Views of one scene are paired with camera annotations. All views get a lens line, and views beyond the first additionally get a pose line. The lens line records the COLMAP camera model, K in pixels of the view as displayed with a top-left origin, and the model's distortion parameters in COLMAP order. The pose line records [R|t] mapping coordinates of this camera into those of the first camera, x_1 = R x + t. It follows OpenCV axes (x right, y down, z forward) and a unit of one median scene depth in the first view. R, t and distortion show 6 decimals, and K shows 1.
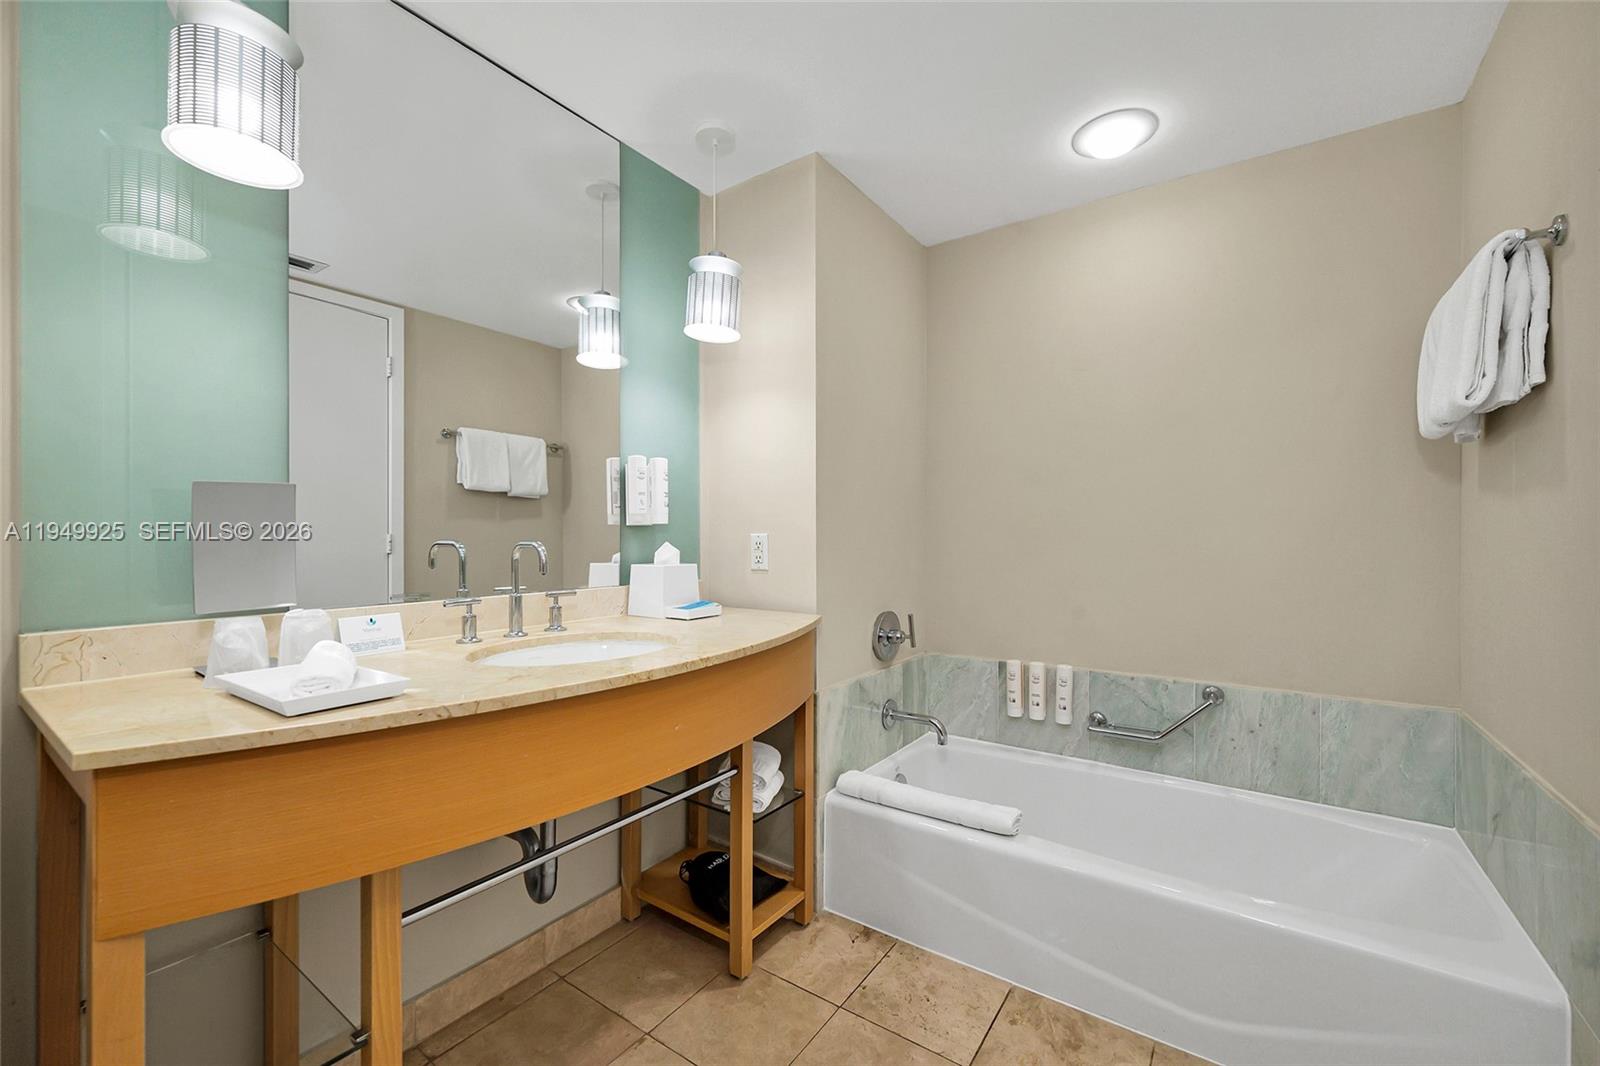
lens RADIAL K [[631.7, 0, 808.1], [0, 631.7, 534.6], [0, 0, 1]] dist [-0.002278, -0.000873]
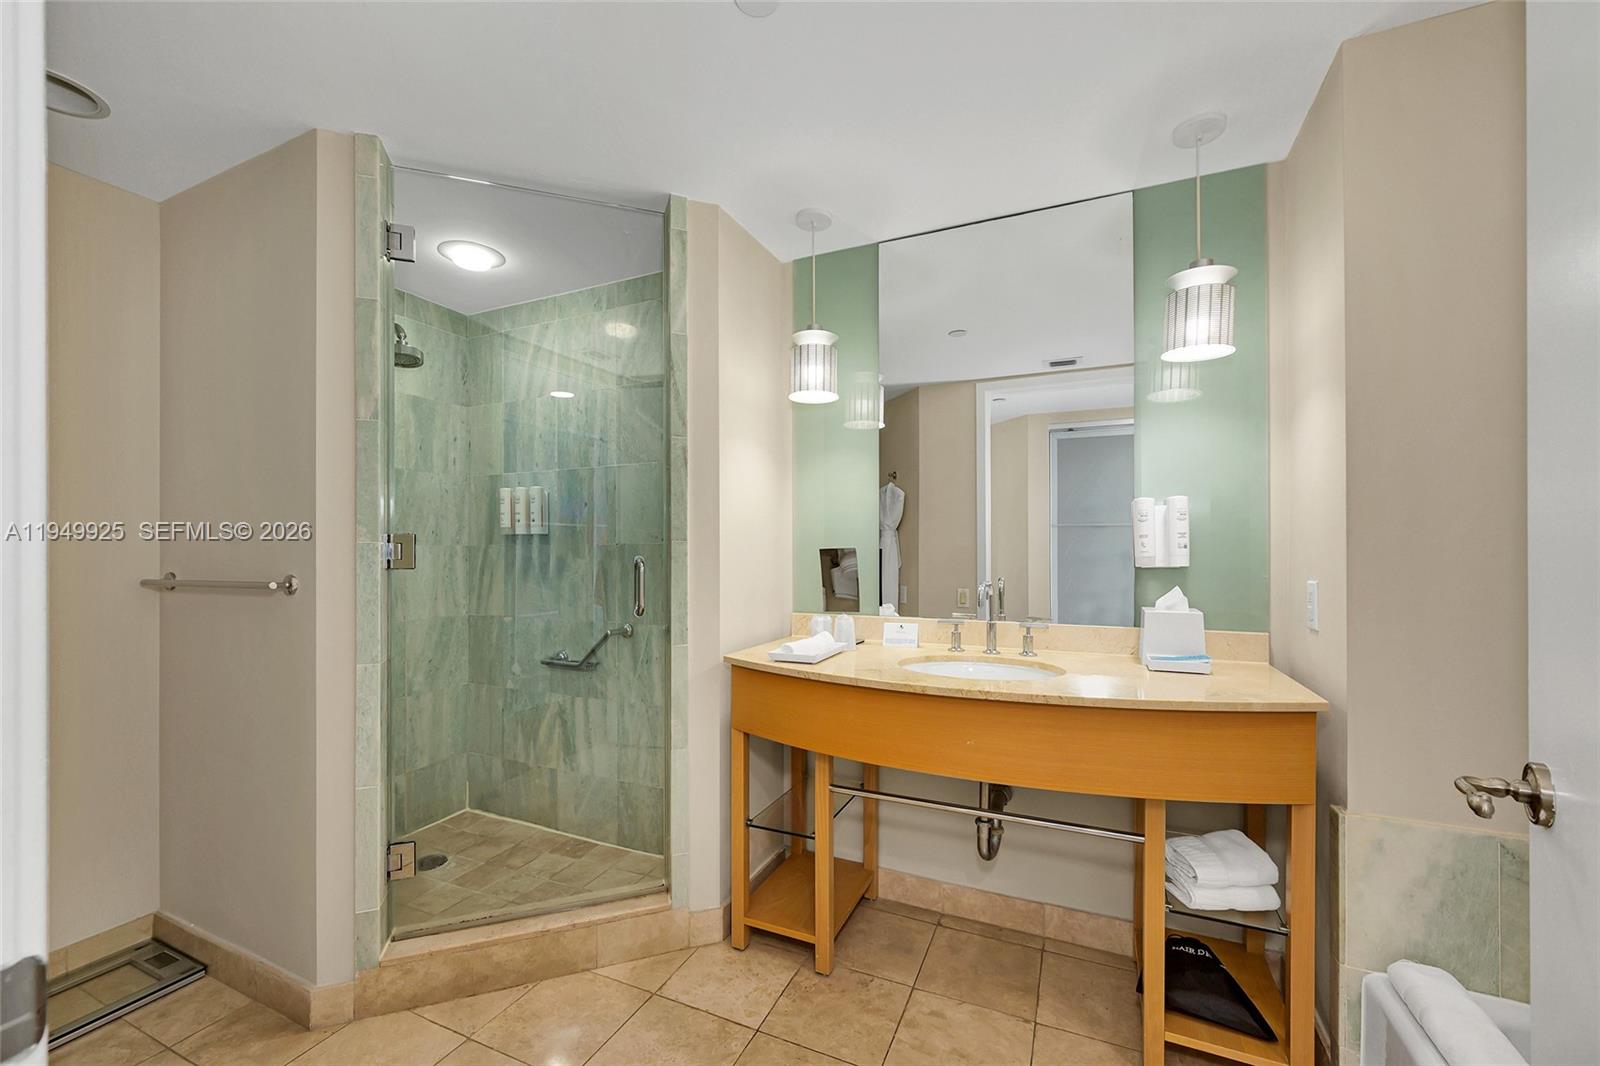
lens RADIAL K [[631.7, 0, 800.2], [0, 631.7, 544.9], [0, 0, 1]] dist [-0.002278, -0.000873]
pose [[0.194278, -0.004453, -0.980936, 0.688910], [0.002467, 0.999989, -0.004051, -0.055351], [0.980943, -0.001633, 0.194287, 0.324839]]
